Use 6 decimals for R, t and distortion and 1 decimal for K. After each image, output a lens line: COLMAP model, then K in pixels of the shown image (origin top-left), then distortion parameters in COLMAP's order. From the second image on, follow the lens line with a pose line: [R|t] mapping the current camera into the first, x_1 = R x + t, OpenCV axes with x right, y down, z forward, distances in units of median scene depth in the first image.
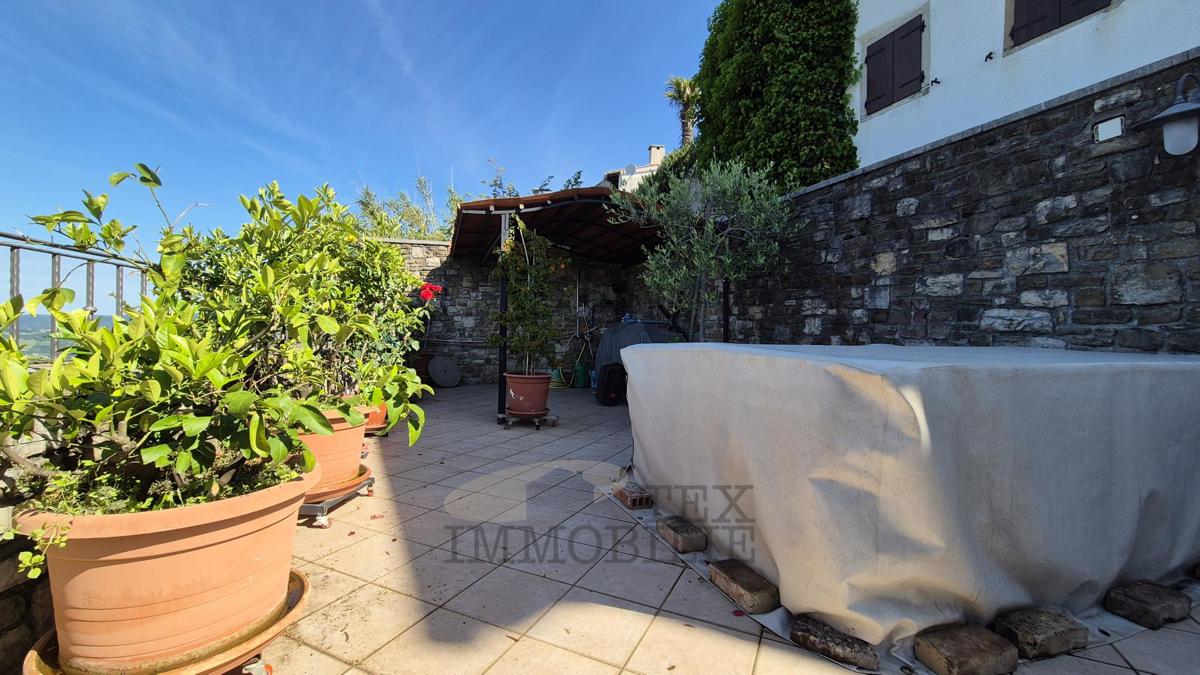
lens RADIAL K [[494.0, 0, 600.1], [0, 494.0, 331.0], [0, 0, 1]] dist [-0.001315, 0.000234]
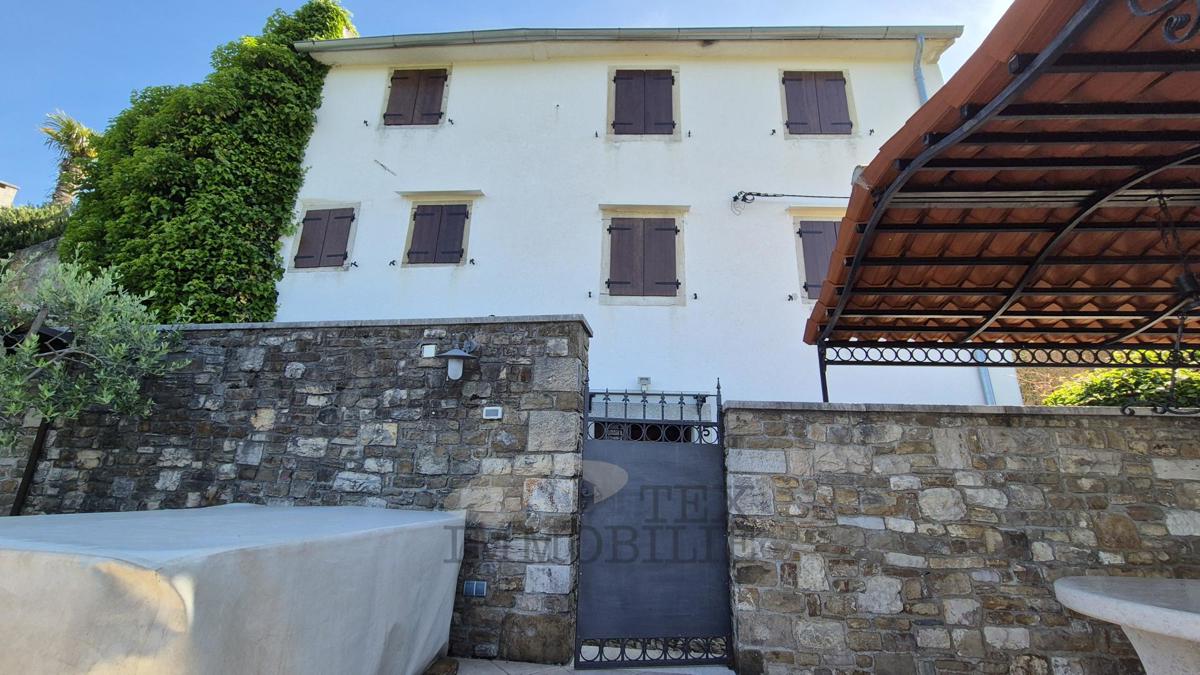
lens RADIAL K [[494.0, 0, 600.1], [0, 494.0, 331.0], [0, 0, 1]] dist [-0.001315, 0.000234]
pose [[0.486111, 0.255535, 0.835702, 0.013405], [-0.019418, 0.959216, -0.282007, -0.036852], [-0.873681, 0.120859, 0.471248, -0.108124]]
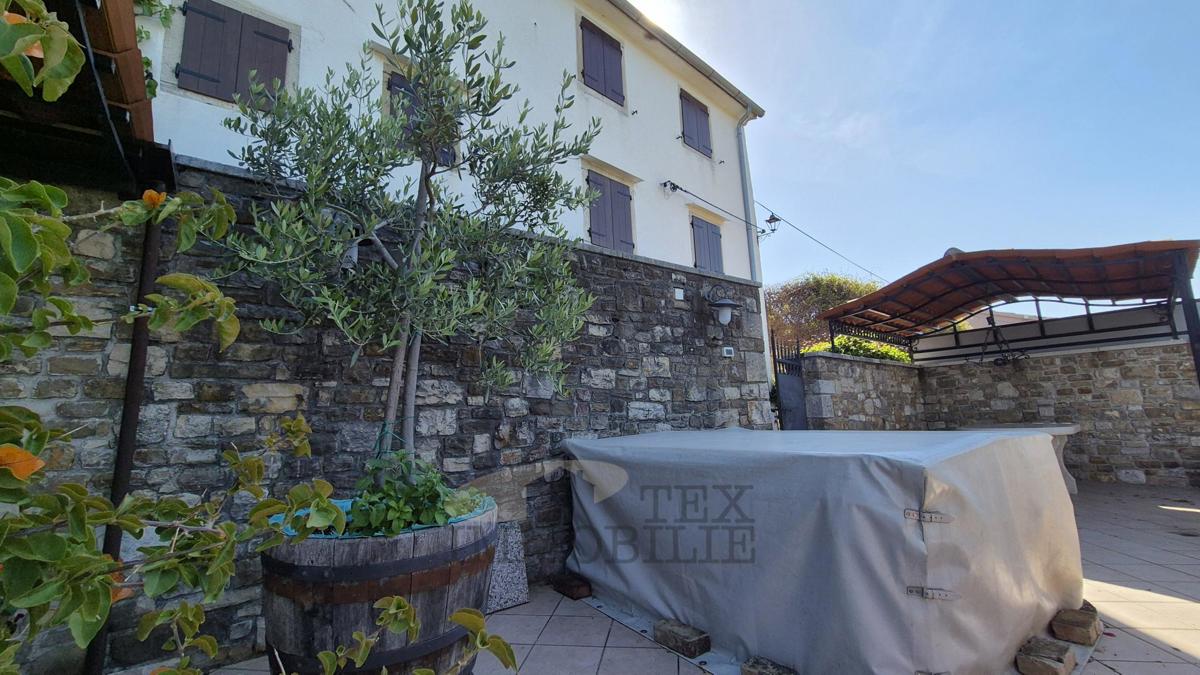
lens RADIAL K [[494.0, 0, 600.1], [0, 494.0, 331.0], [0, 0, 1]] dist [-0.001315, 0.000234]
pose [[-0.288871, 0.154291, 0.944853, -0.291904], [0.028263, 0.987872, -0.152675, -0.026636], [-0.956951, -0.017399, -0.289728, 1.151376]]
